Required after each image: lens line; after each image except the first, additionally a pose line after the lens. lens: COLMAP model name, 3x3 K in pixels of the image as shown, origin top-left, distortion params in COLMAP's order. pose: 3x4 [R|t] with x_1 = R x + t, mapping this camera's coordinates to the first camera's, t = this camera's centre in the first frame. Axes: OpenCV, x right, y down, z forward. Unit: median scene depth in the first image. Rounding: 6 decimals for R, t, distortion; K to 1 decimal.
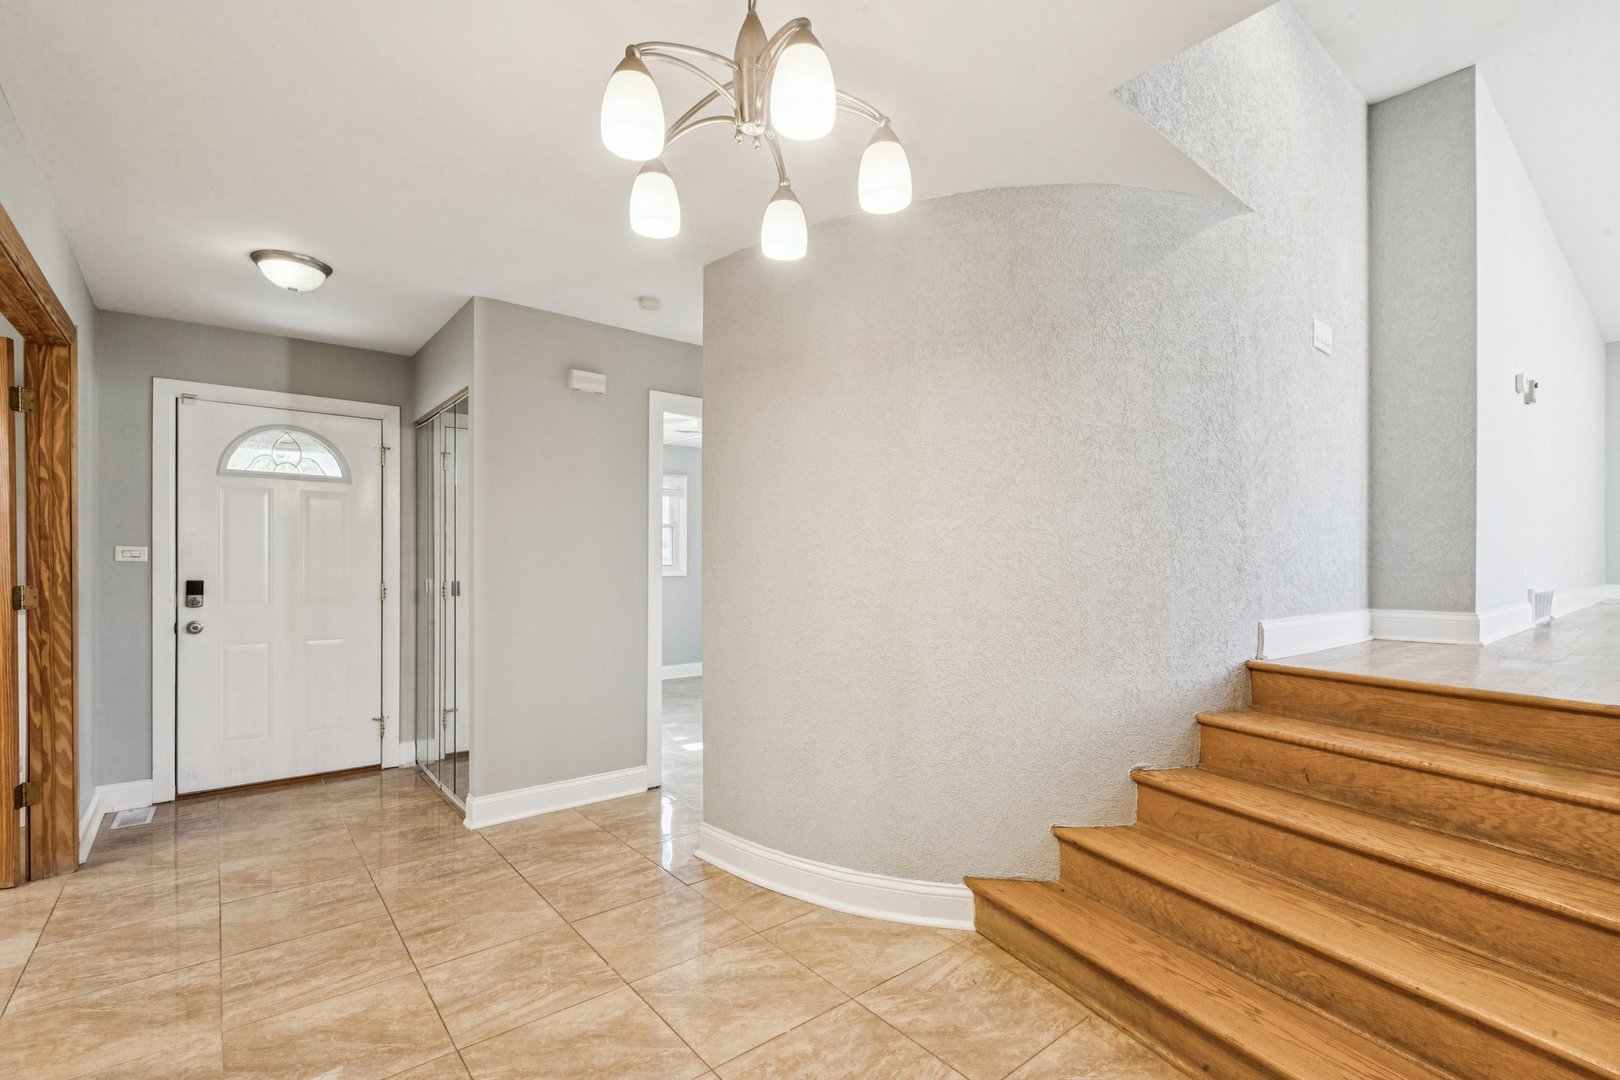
lens RADIAL K [[735.4, 0, 808.4], [0, 735.4, 553.0], [0, 0, 1]] dist [0.001946, -0.000770]
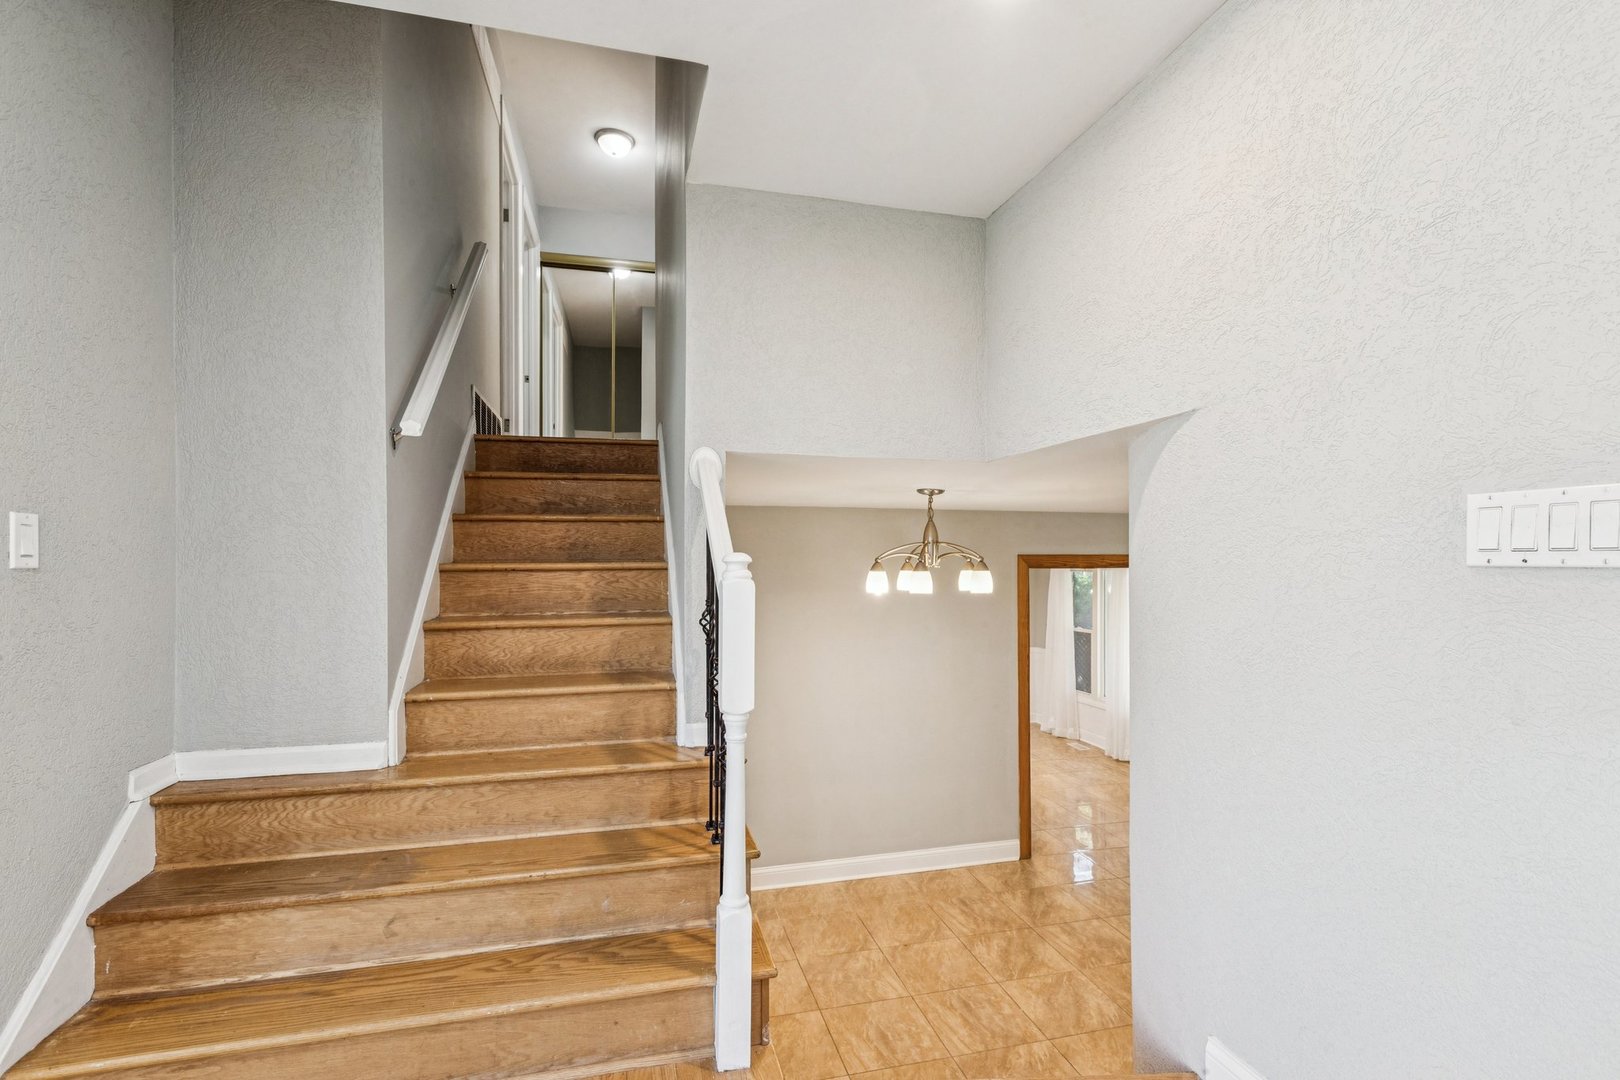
lens RADIAL K [[735.4, 0, 816.4], [0, 735.4, 551.2], [0, 0, 1]] dist [0.001946, -0.000770]
pose [[-0.414132, -0.019381, -0.910010, 1.793838], [0.001460, 0.999758, -0.021957, -0.420066], [0.910215, -0.010421, -0.414004, 1.269392]]
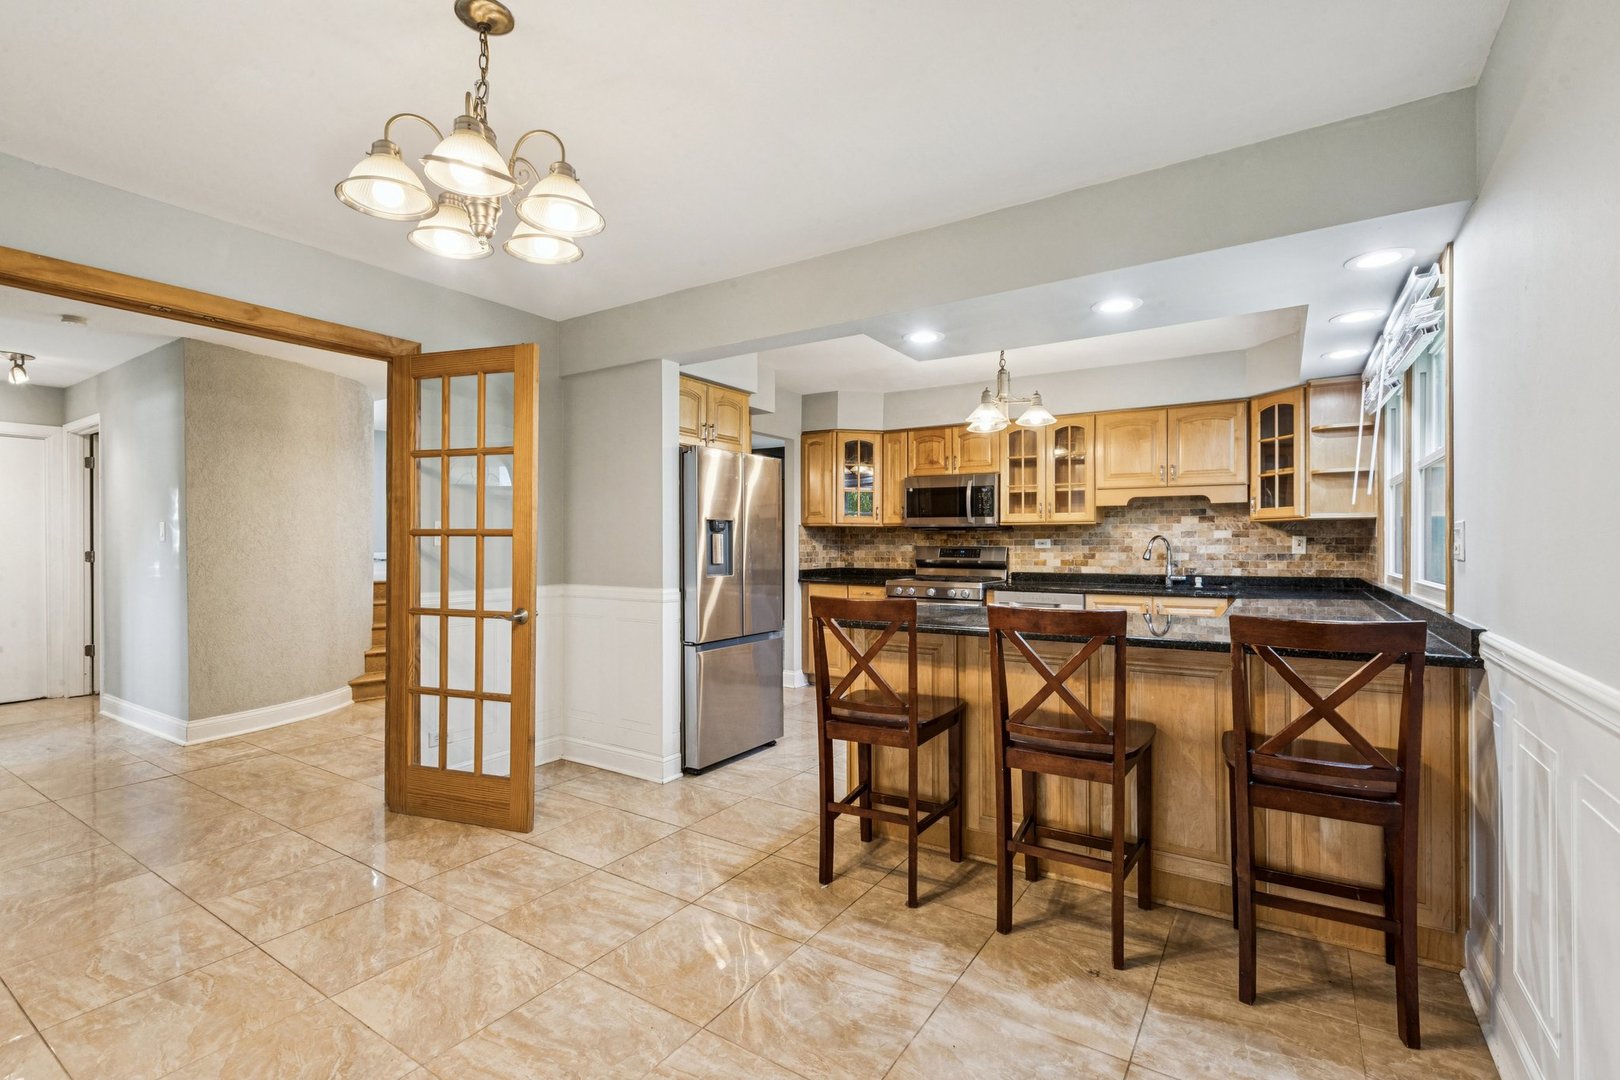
lens RADIAL K [[735.4, 0, 799.6], [0, 735.4, 540.0], [0, 0, 1]] dist [0.001946, -0.000770]
pose [[-0.291645, 0.003261, 0.956521, -2.911529], [-0.003973, 0.999981, -0.004620, 0.020927], [-0.956518, -0.005148, -0.291627, 0.438913]]
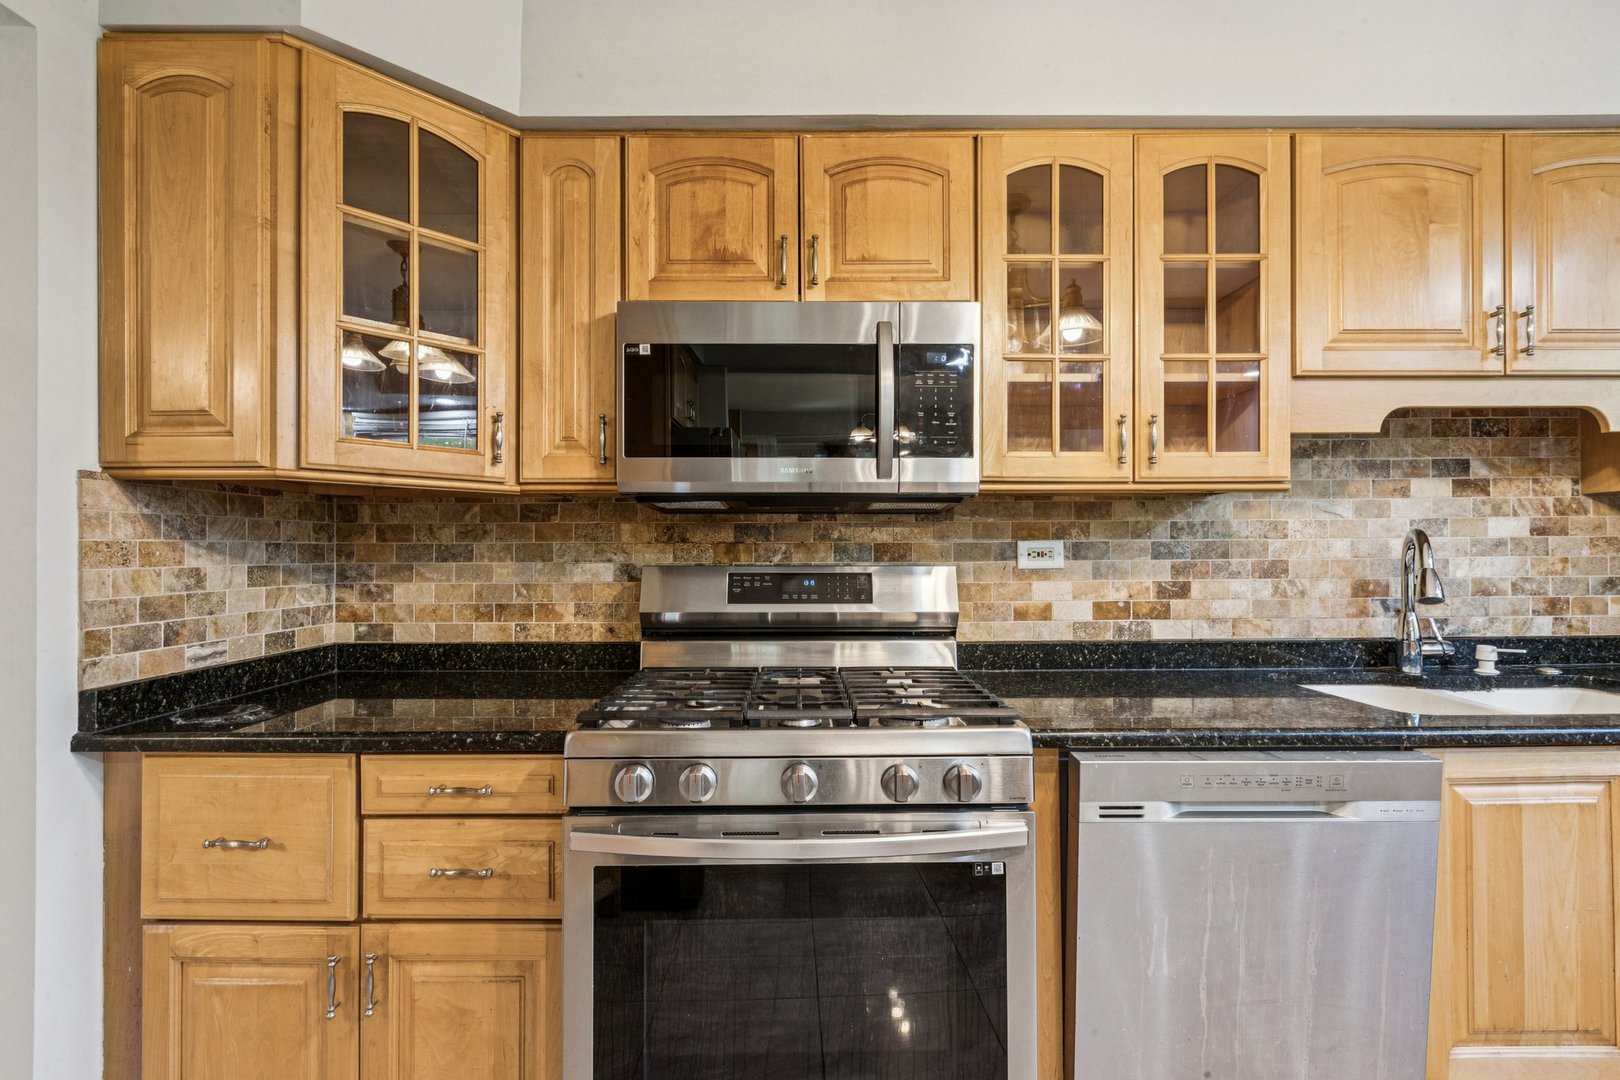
lens RADIAL K [[735.4, 0, 812.7], [0, 735.4, 549.7], [0, 0, 1]] dist [0.001946, -0.000770]
pose [[-0.772306, 0.007001, 0.635212, -0.831523], [0.002273, 0.999963, -0.008257, 0.018488], [-0.635247, -0.004933, -0.772293, -0.374045]]
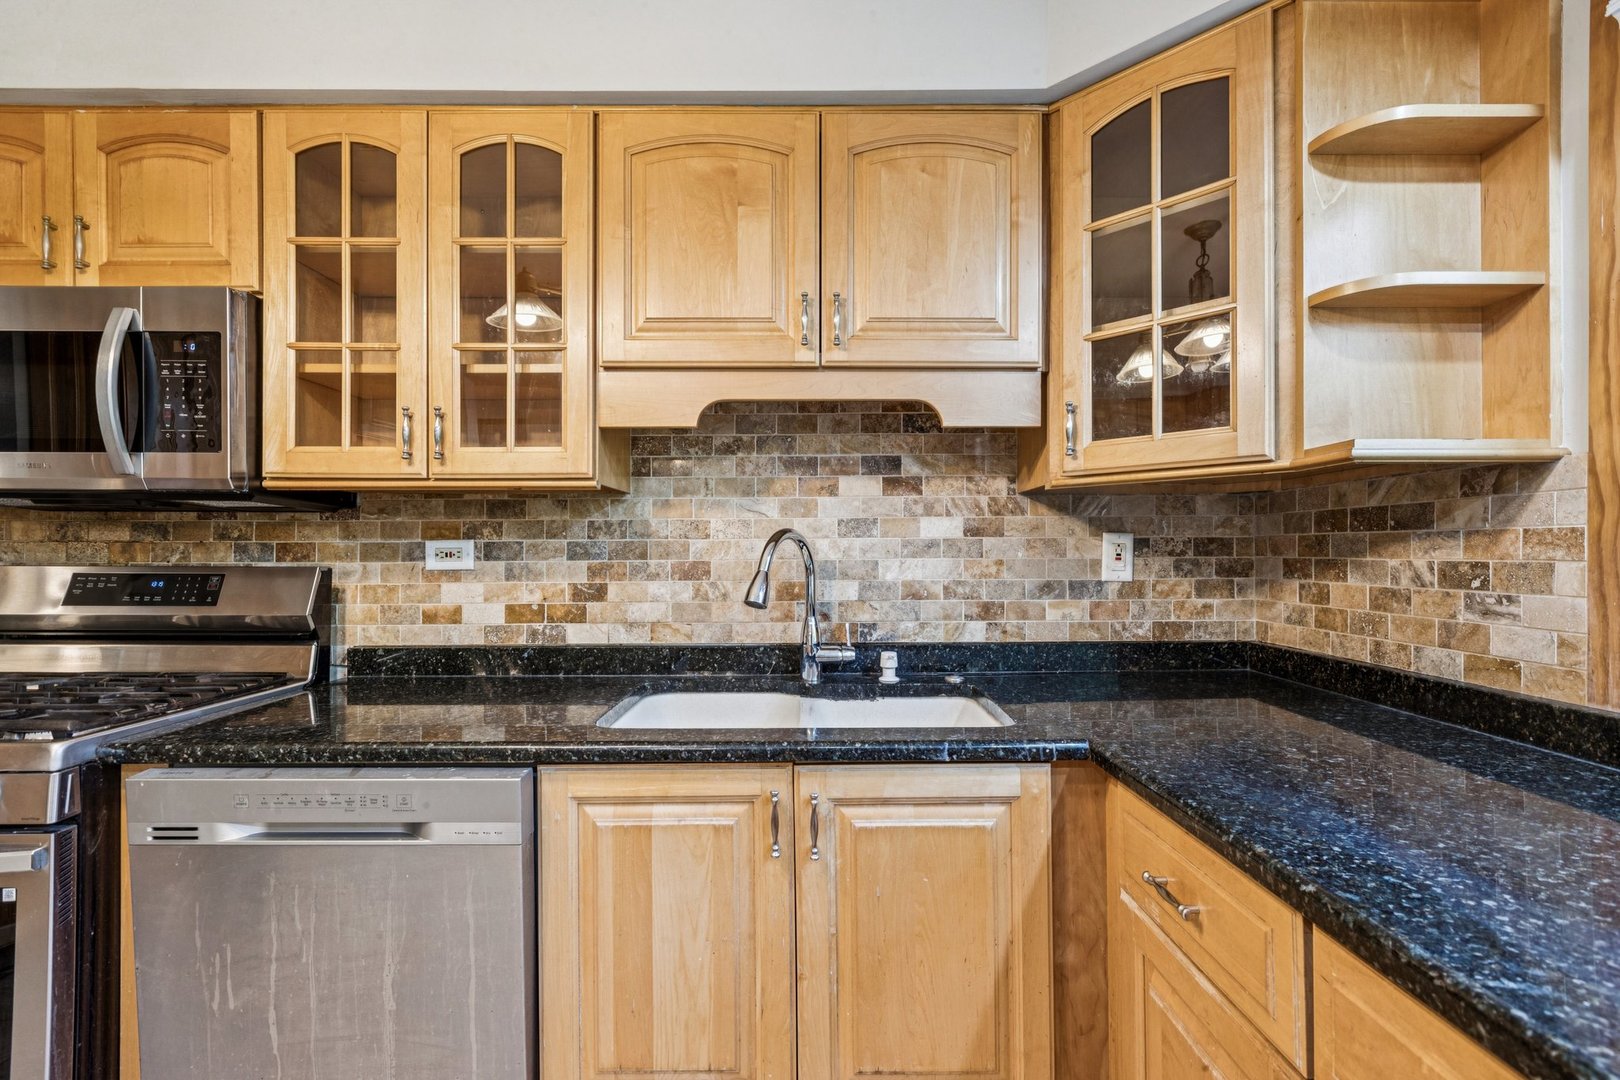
lens RADIAL K [[735.4, 0, 809.0], [0, 735.4, 547.4], [0, 0, 1]] dist [0.001946, -0.000770]
pose [[-0.770482, 0.005666, 0.637437, -1.374957], [-0.000874, 0.999950, -0.009944, 0.017041], [-0.637462, -0.008219, -0.770438, -0.879884]]
